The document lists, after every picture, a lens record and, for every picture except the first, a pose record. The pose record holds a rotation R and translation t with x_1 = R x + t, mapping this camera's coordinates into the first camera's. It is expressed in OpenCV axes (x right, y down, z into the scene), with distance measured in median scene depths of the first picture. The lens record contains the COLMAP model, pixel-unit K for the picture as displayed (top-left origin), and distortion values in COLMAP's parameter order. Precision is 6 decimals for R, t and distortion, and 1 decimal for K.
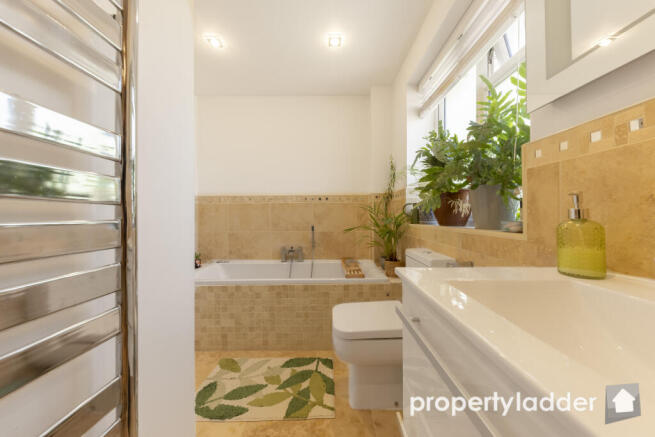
lens RADIAL K [[230.6, 0, 326.4], [0, 230.6, 214.9], [0, 0, 1]] dist [-0.000203, -0.000031]
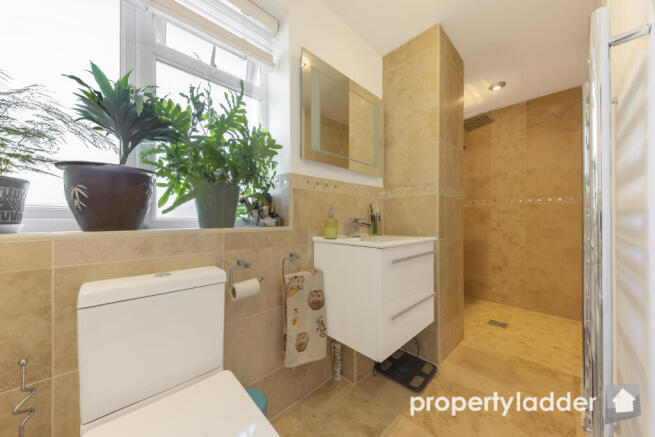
lens RADIAL K [[227.7, 0, 327.5], [0, 227.7, 218.5], [0, 0, 1]] dist [0.005880, -0.000105]
pose [[-0.703550, 0.009363, 0.710584, -0.153059], [-0.000060, 0.999912, -0.013235, 0.015681], [-0.710646, -0.009354, -0.703488, 0.634164]]
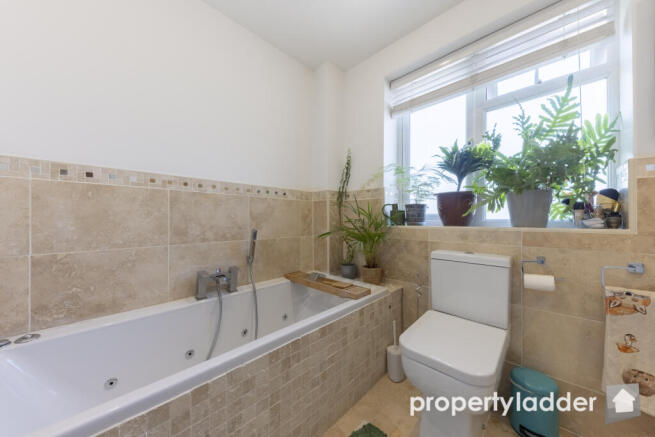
lens RADIAL K [[227.7, 0, 327.5], [0, 227.7, 218.5], [0, 0, 1]] dist [0.005880, -0.000105]
pose [[0.695440, 0.005777, 0.718561, -0.393520], [-0.004962, 0.999982, -0.003236, 0.011589], [-0.718567, -0.001315, 0.695457, 0.429647]]
